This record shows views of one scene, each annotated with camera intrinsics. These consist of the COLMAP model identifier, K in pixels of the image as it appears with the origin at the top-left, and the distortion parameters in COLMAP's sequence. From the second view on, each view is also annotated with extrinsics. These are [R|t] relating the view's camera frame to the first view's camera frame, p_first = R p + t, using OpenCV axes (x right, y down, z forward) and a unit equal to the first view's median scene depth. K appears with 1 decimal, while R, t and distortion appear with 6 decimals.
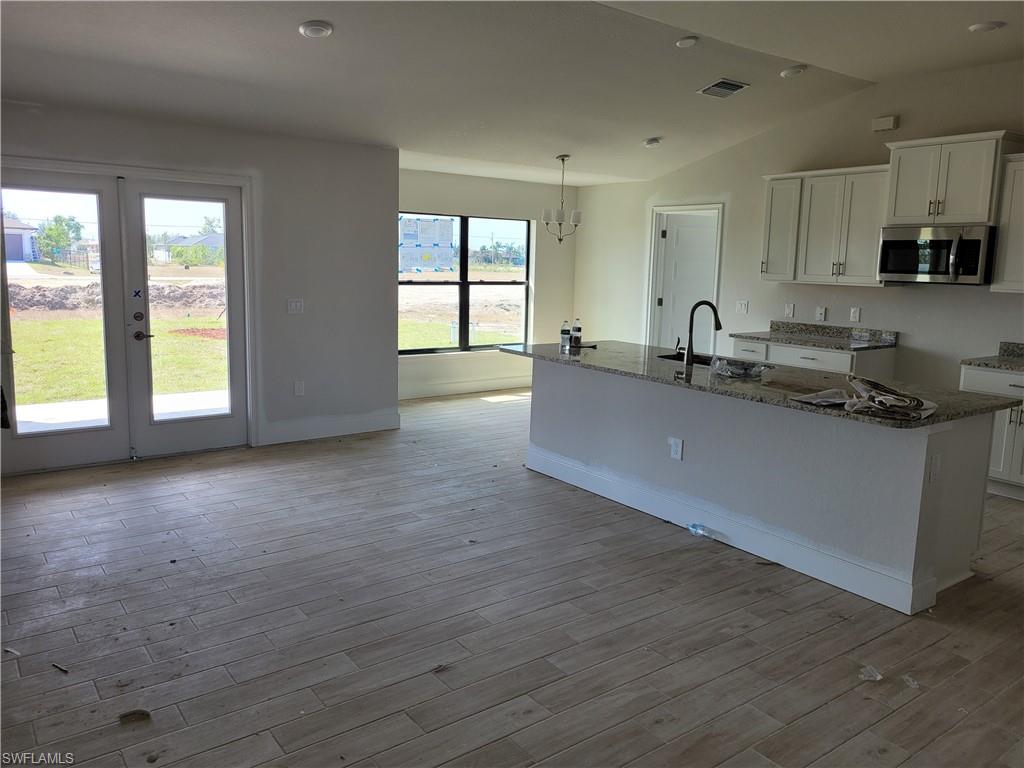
lens RADIAL K [[770.8, 0, 512.6], [0, 770.8, 366.9], [0, 0, 1]] dist [0.039392, -0.007617]
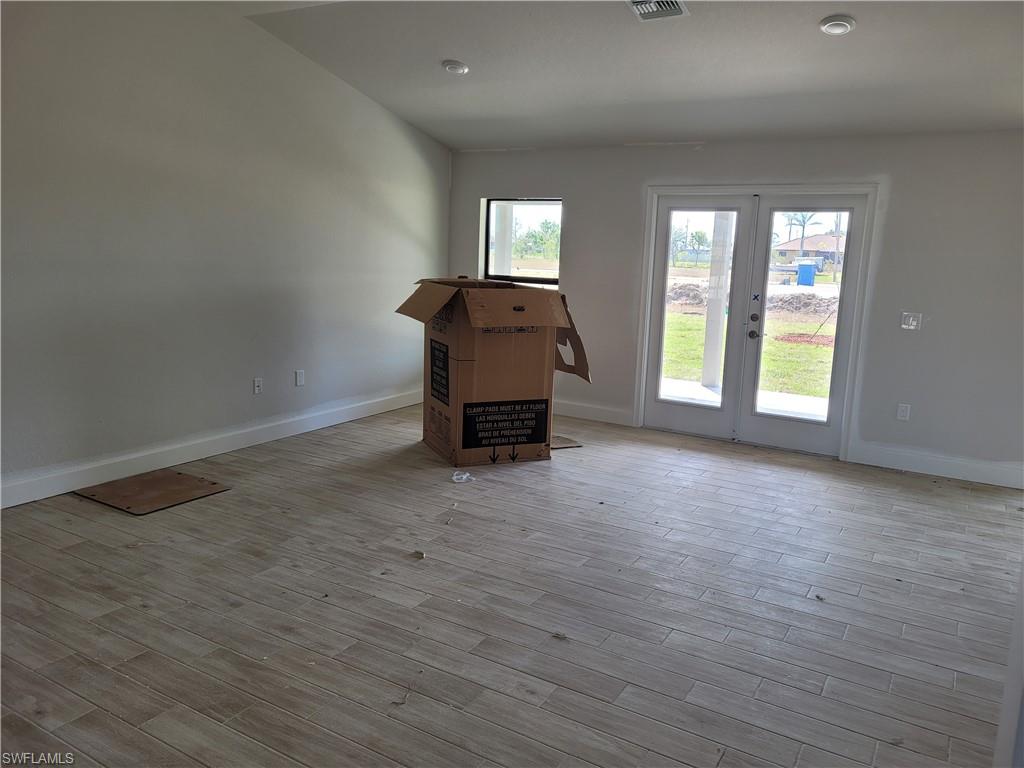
lens RADIAL K [[770.8, 0, 512.6], [0, 770.8, 366.9], [0, 0, 1]] dist [0.039392, -0.007617]
pose [[0.379721, 0.133174, -0.915465, 0.428232], [-0.156301, 0.984593, 0.078399, -0.027760], [0.911801, 0.113318, 0.394686, 0.248977]]
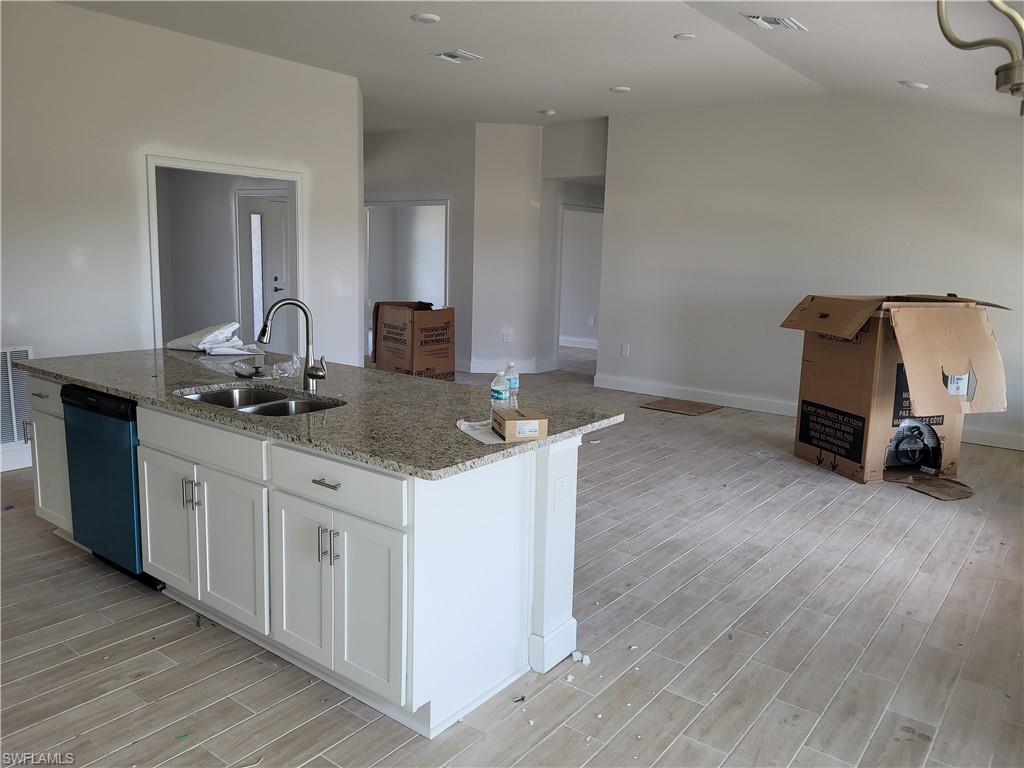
lens RADIAL K [[770.8, 0, 512.6], [0, 770.8, 366.9], [0, 0, 1]] dist [0.039392, -0.007617]
pose [[-0.960549, -0.012310, -0.277838, 0.208294], [-0.091698, 0.957173, 0.274613, -0.200342], [0.262559, 0.289256, -0.920540, 1.462545]]
